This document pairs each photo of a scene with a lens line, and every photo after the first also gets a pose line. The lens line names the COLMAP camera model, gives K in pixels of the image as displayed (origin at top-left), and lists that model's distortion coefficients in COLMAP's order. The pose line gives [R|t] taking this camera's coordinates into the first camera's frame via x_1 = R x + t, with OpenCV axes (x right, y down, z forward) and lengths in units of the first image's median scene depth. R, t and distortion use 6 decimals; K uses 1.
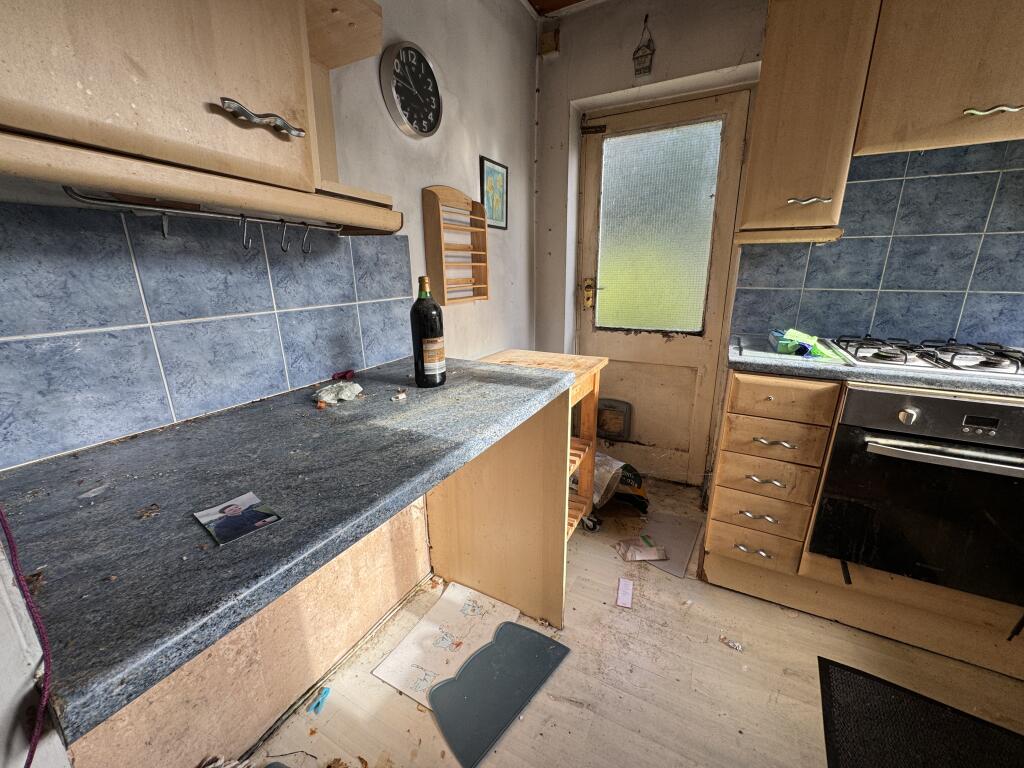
lens RADIAL K [[411.3, 0, 510.9], [0, 411.3, 382.9], [0, 0, 1]] dist [0.002568, 0.000302]
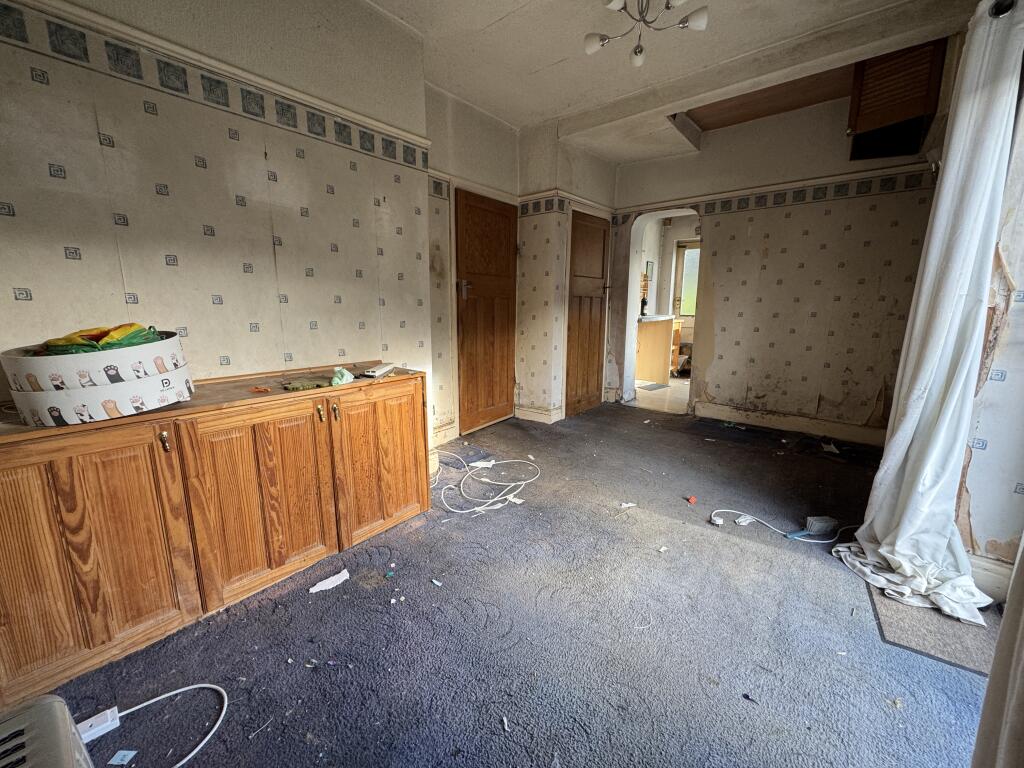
lens RADIAL K [[411.3, 0, 510.9], [0, 411.3, 382.9], [0, 0, 1]] dist [0.002568, 0.000302]
pose [[0.978094, 0.052157, -0.201526, -0.465460], [-0.067630, 0.995205, -0.070669, 0.851915], [0.196874, 0.082750, 0.976931, -2.695758]]
